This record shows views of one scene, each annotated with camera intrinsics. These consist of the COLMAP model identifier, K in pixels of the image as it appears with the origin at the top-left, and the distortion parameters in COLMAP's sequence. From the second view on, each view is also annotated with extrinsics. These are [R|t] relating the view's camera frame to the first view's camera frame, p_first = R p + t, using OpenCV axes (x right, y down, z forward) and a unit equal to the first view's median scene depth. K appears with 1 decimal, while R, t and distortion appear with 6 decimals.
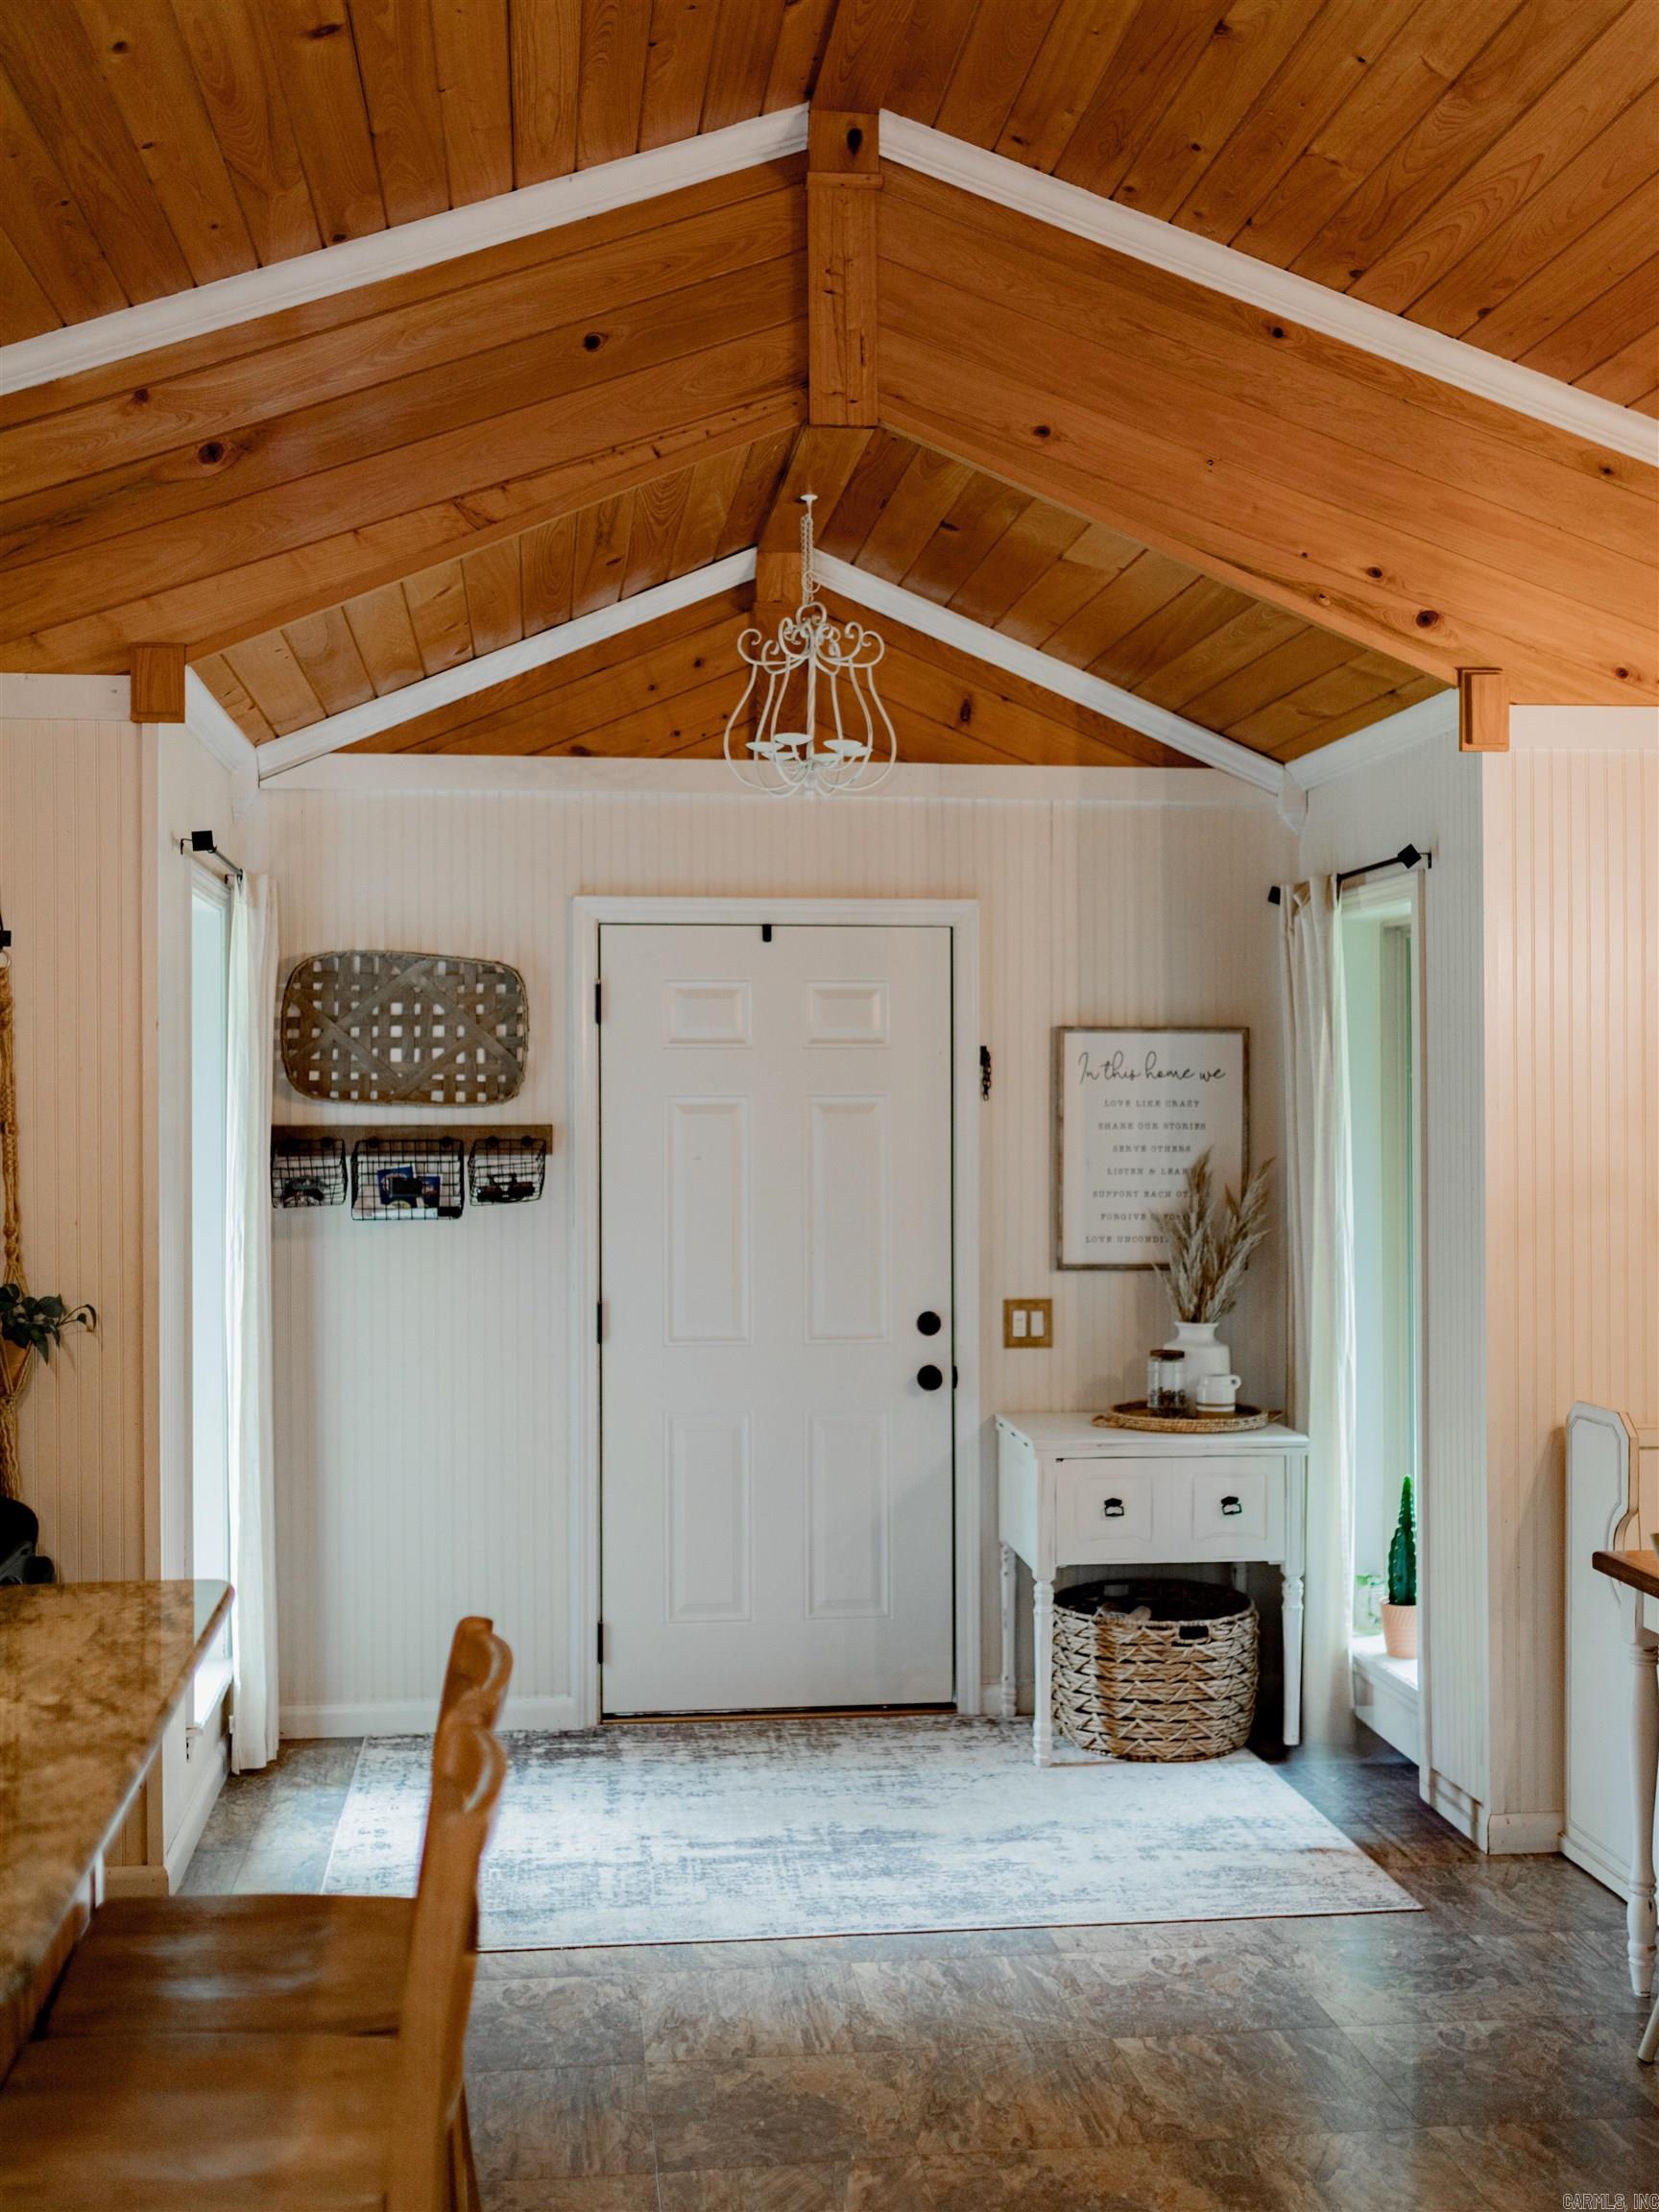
lens RADIAL K [[2342.5, 0, 832.0], [0, 2342.5, 1104.5], [0, 0, 1]] dist [-0.000291, 0.000299]
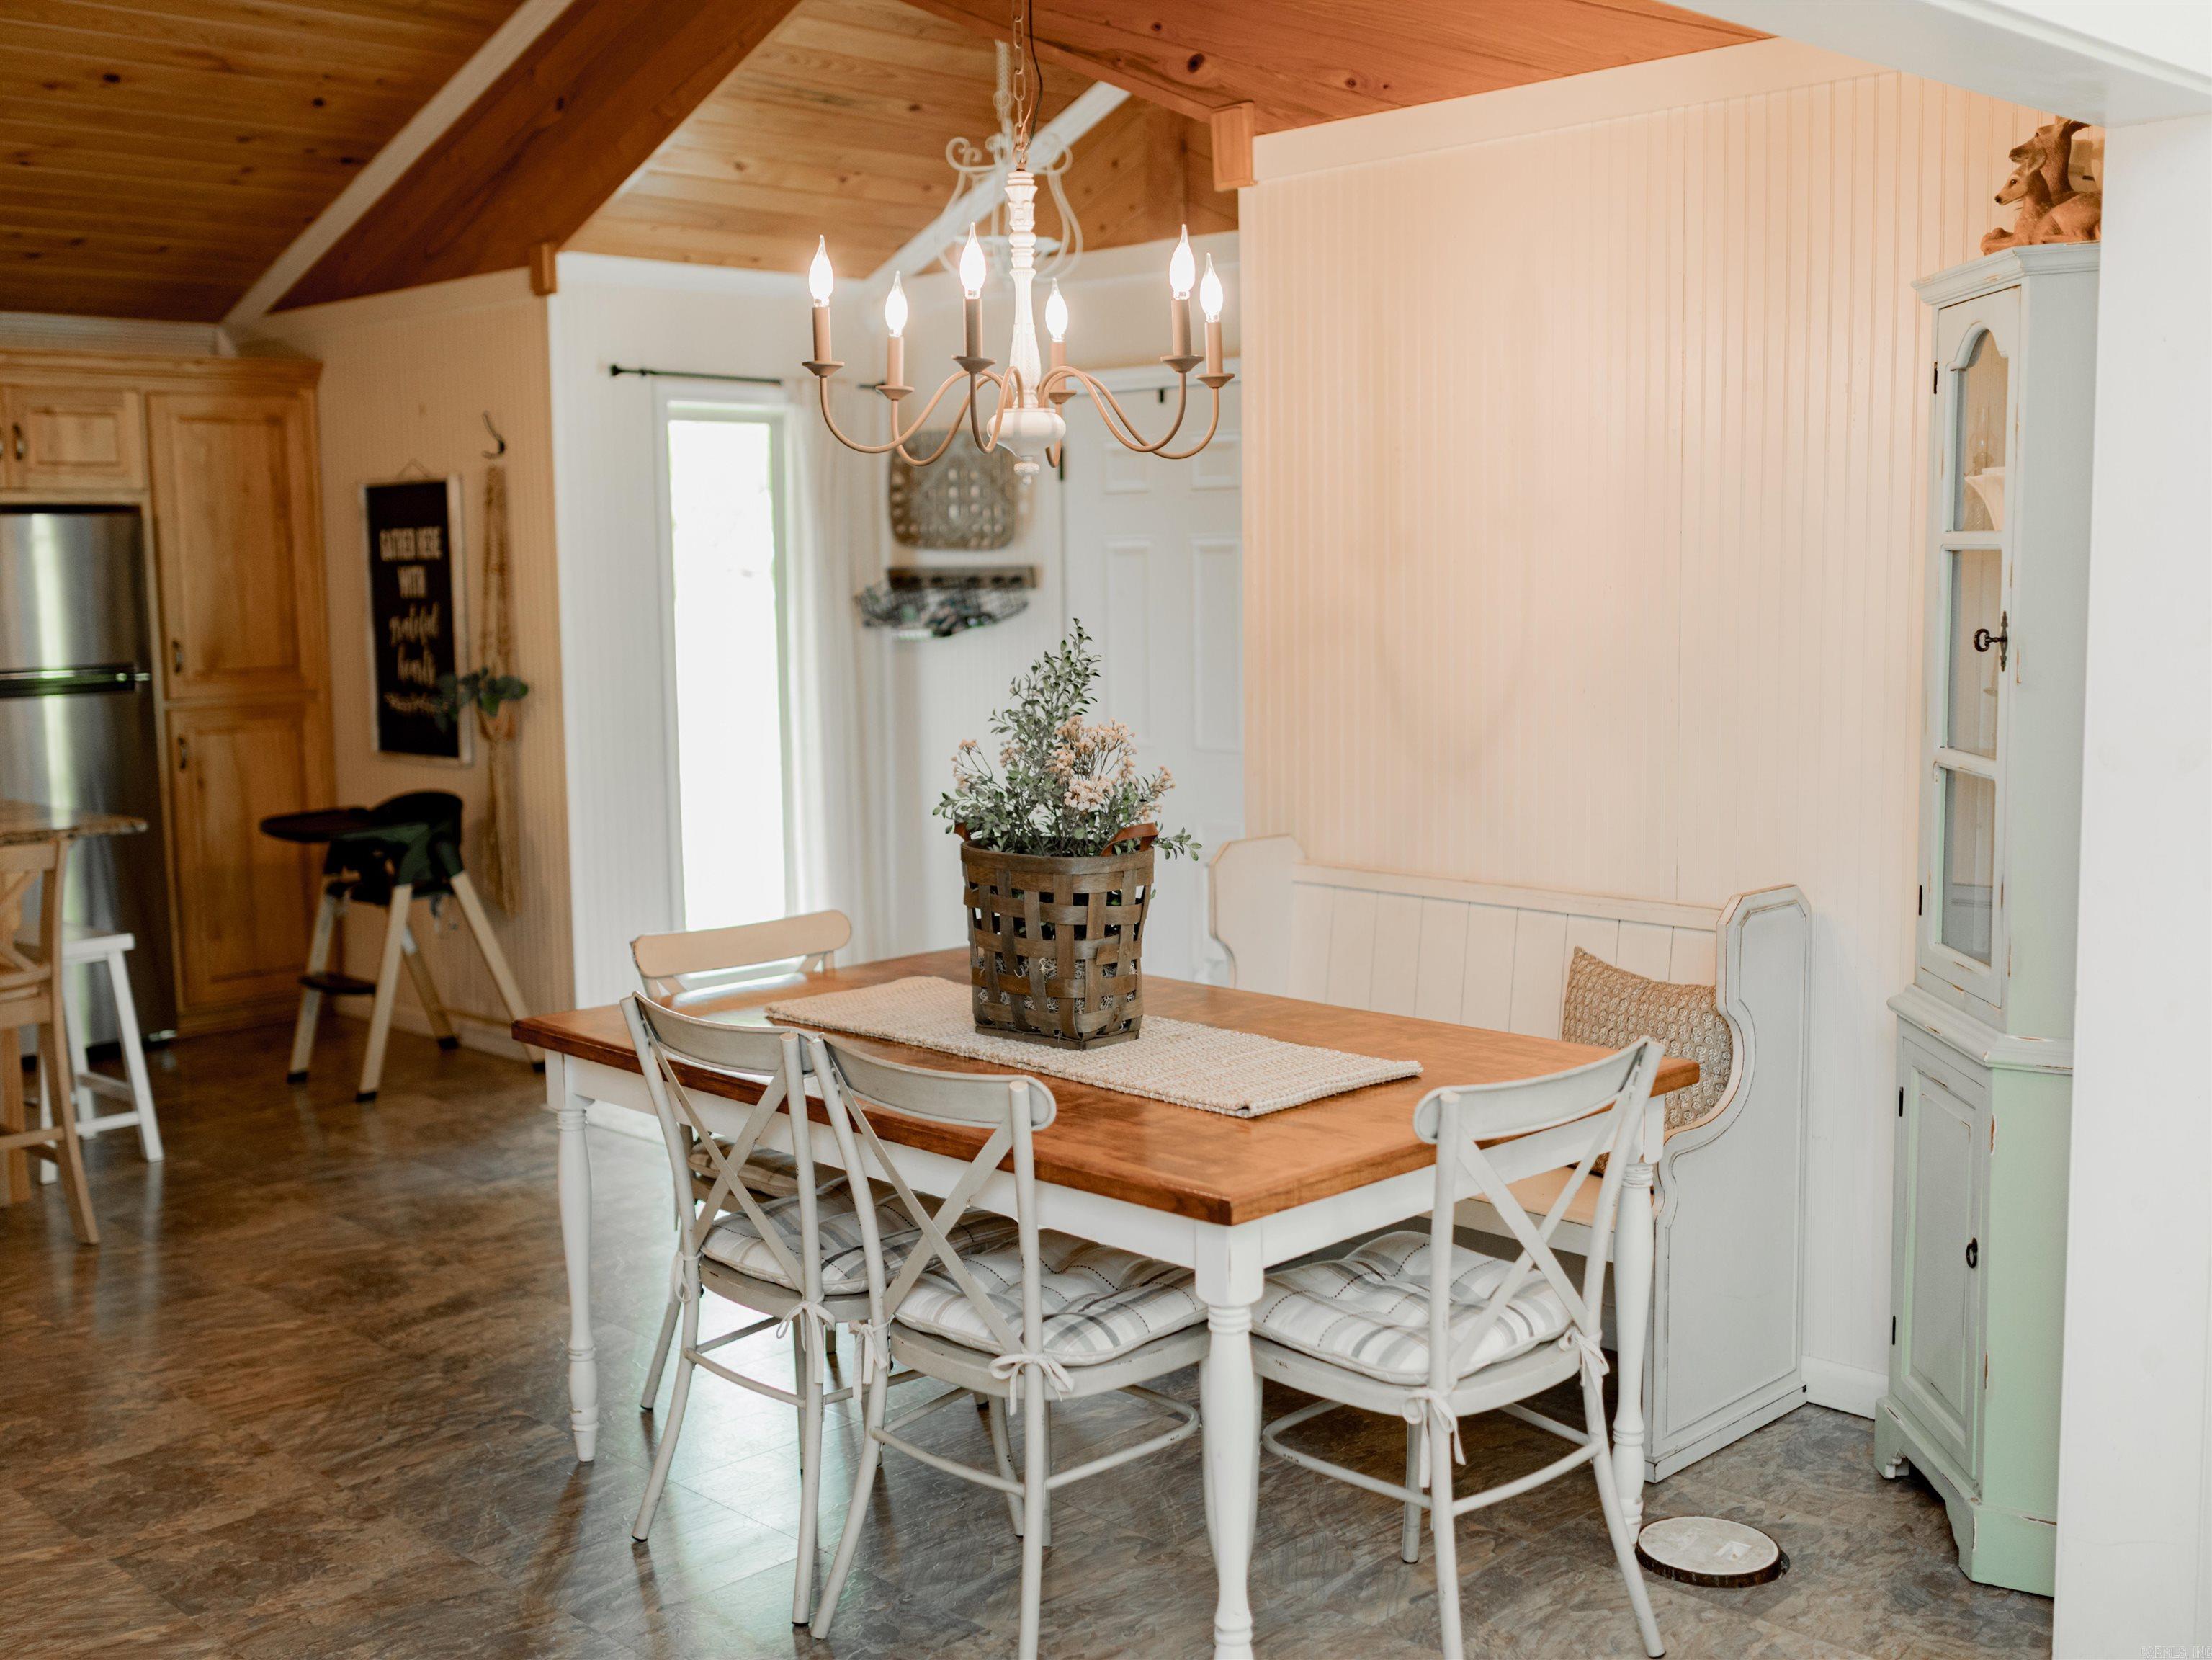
lens RADIAL K [[2345.0, 0, 1117.1], [0, 2345.0, 820.0], [0, 0, 1]] dist [-0.004653, 0.010899]
pose [[0.617635, 0.079634, -0.782423, 0.922051], [0.010108, 0.993975, 0.109144, 0.008021], [0.786400, -0.075320, 0.613108, 0.278664]]
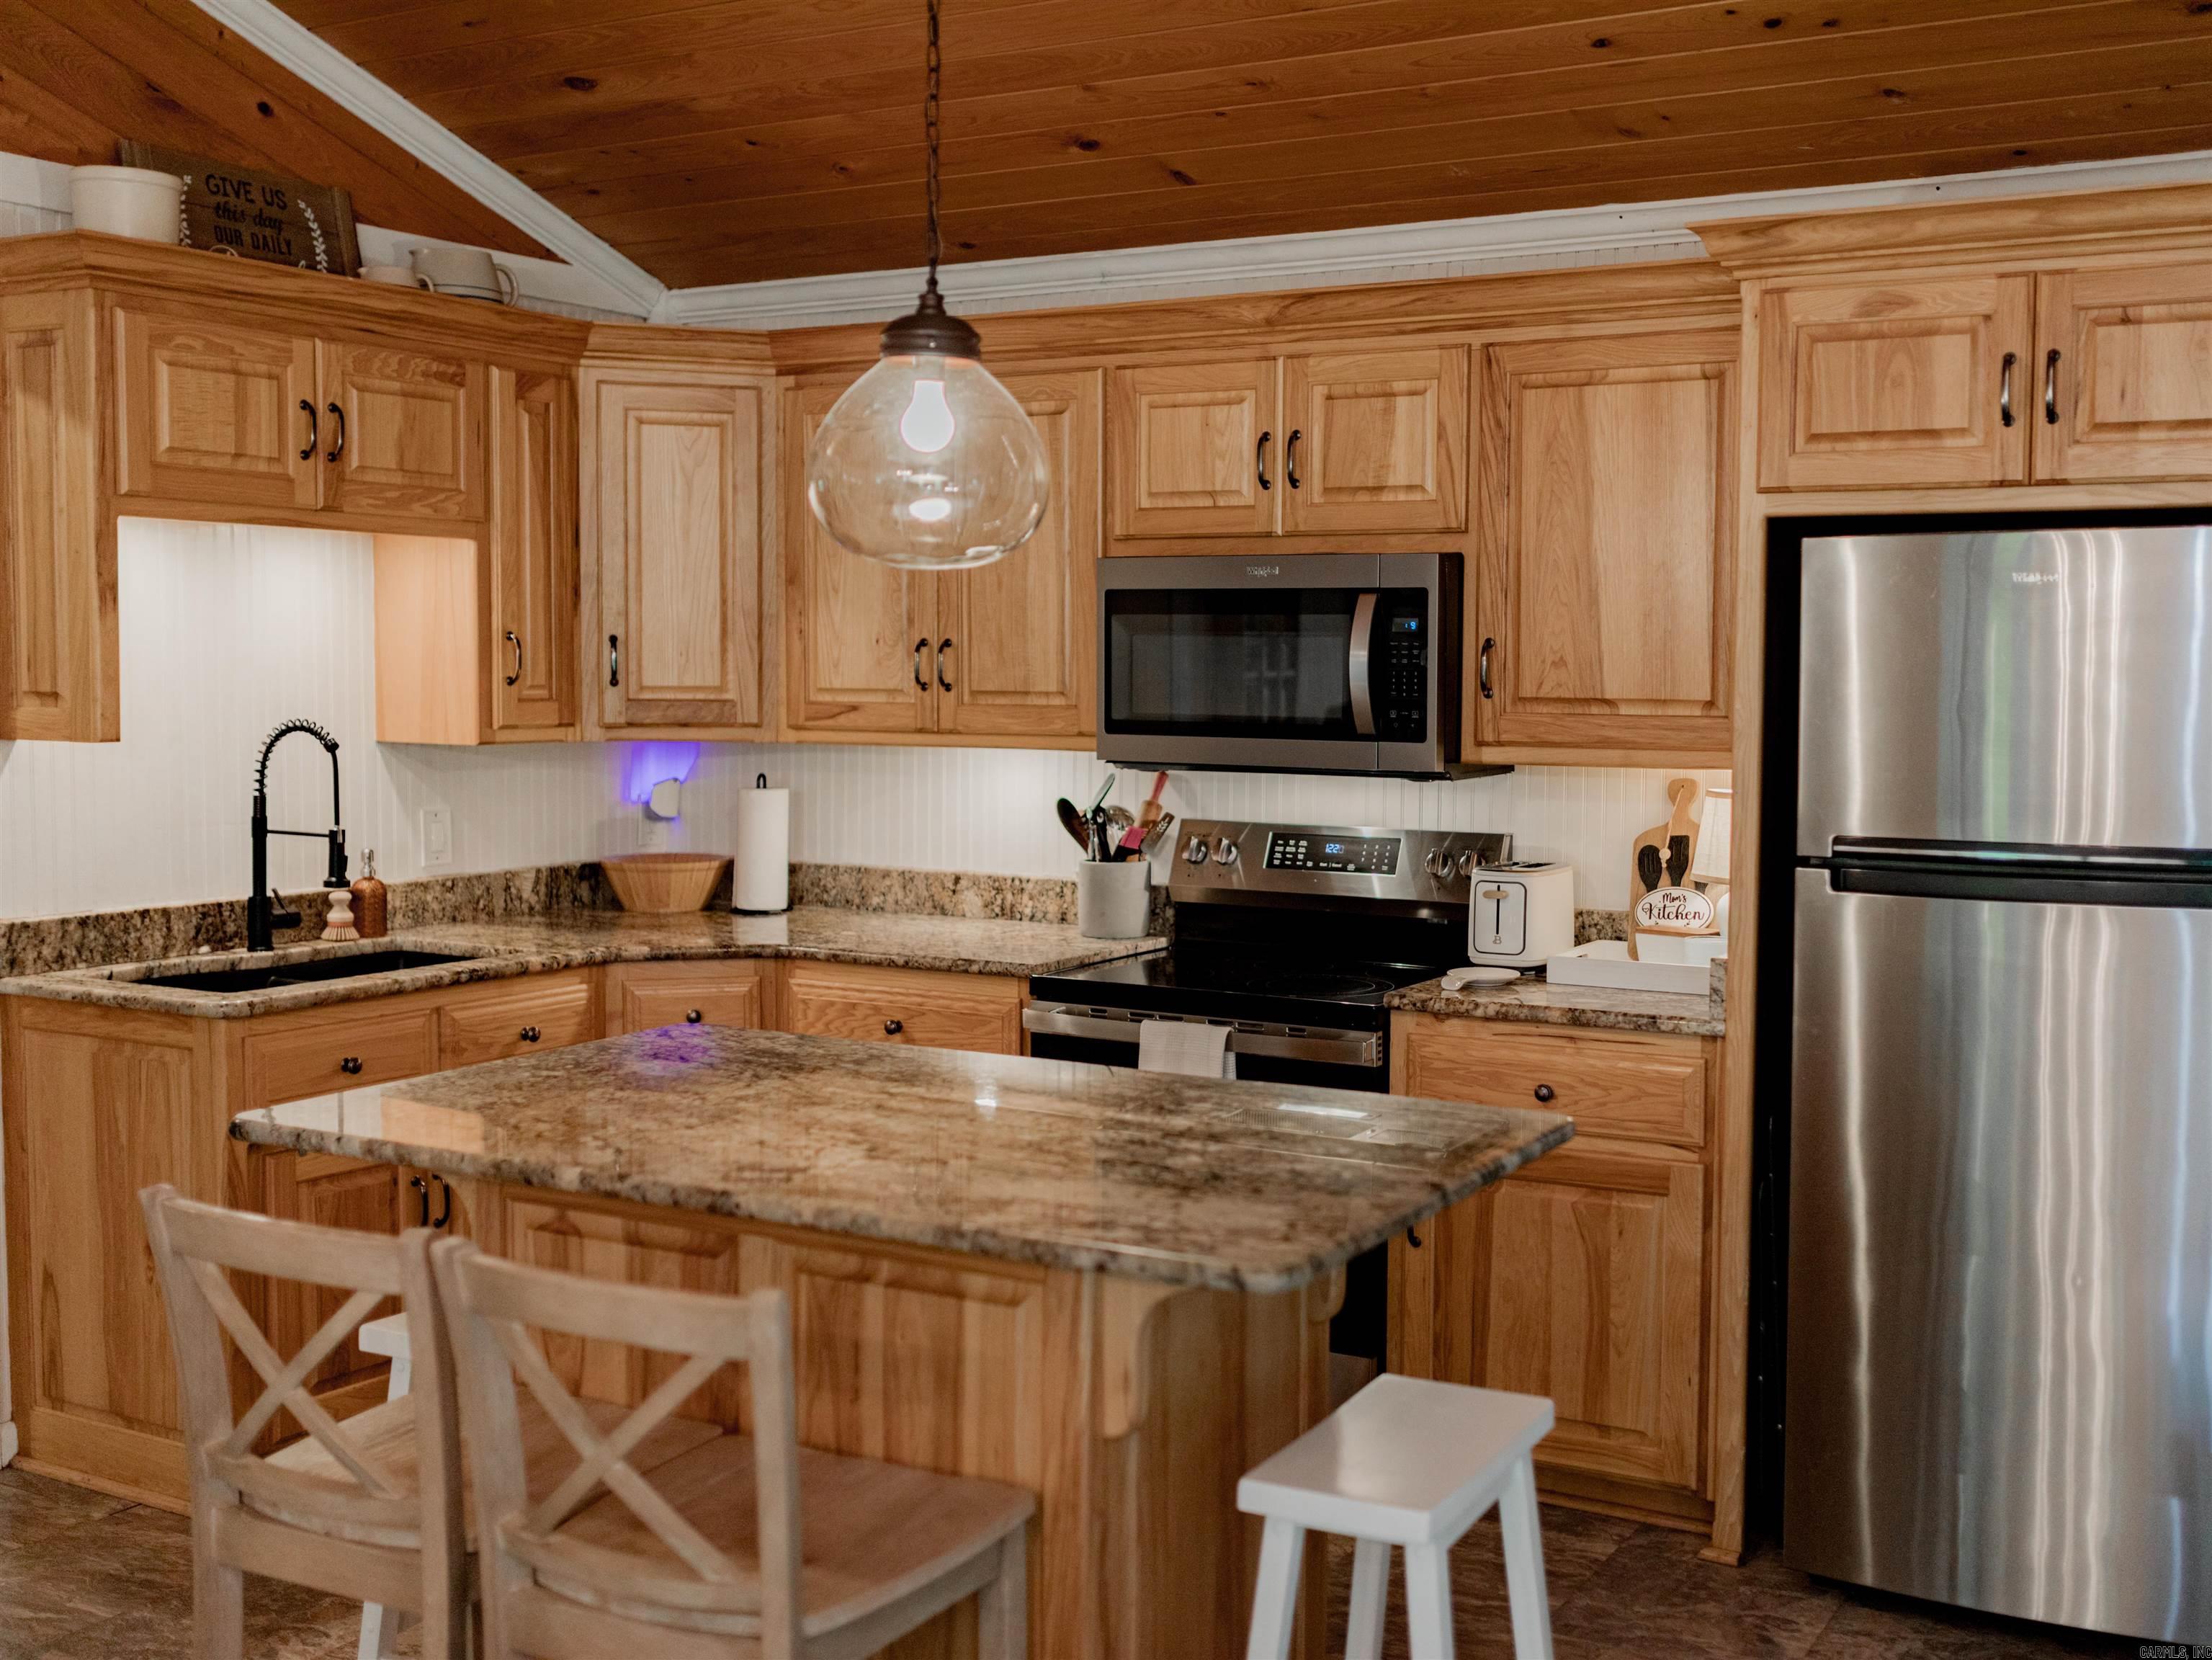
lens RADIAL K [[2342.8, 0, 1238.1], [0, 2342.8, 822.8], [0, 0, 1]] dist [-0.000291, 0.000299]
pose [[-0.579607, 0.056240, -0.812953, 0.182053], [-0.009623, 0.997074, 0.075839, 0.008341], [0.814840, 0.051780, -0.577369, 0.799359]]
